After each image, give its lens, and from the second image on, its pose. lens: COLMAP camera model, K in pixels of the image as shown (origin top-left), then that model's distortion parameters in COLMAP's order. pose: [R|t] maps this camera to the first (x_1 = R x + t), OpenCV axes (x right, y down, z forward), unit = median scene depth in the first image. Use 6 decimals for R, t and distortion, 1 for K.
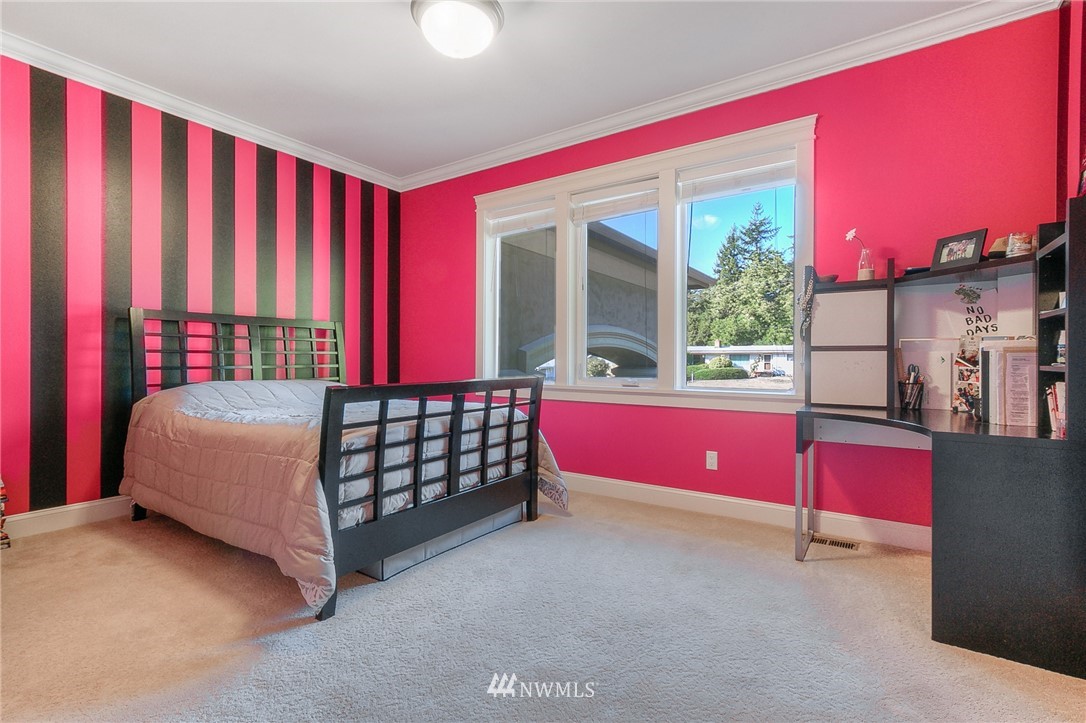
lens RADIAL K [[498.8, 0, 539.9], [0, 498.8, 360.2], [0, 0, 1]] dist [0.001619, 0.001182]
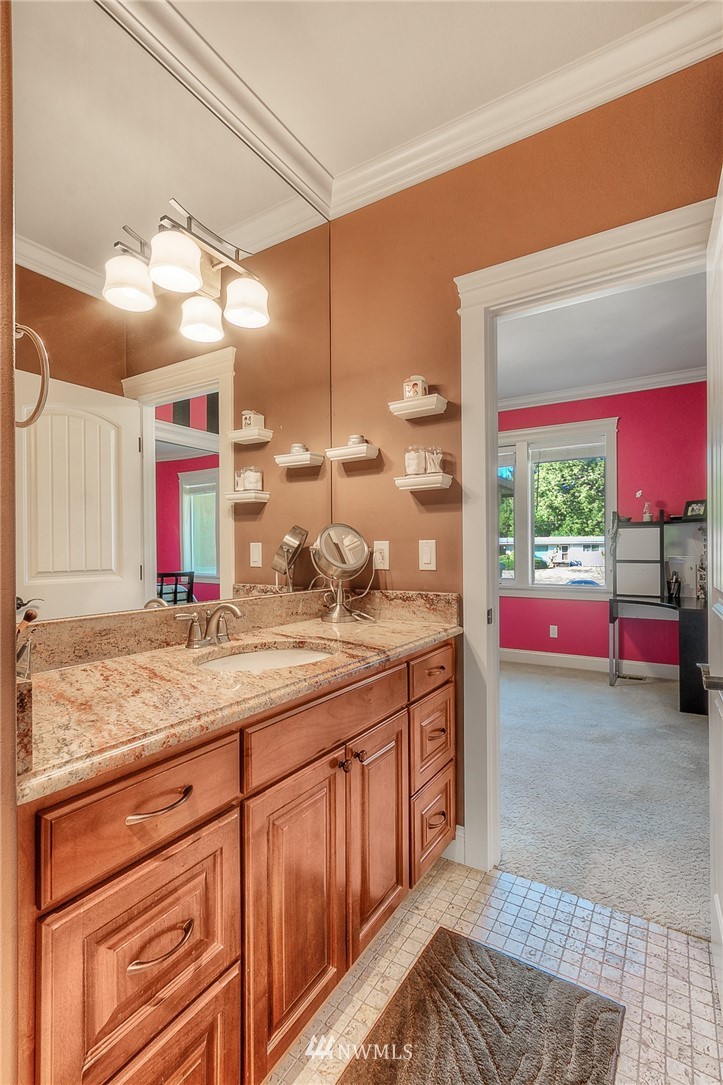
lens RADIAL K [[498.3, 0, 364.5], [0, 498.3, 546.3], [0, 0, 1]] dist [0.001619, 0.001182]
pose [[0.998760, -0.005541, 0.049483, -0.332728], [0.005985, 0.999943, -0.008828, -0.056247], [-0.049431, 0.009113, 0.998736, -0.546053]]
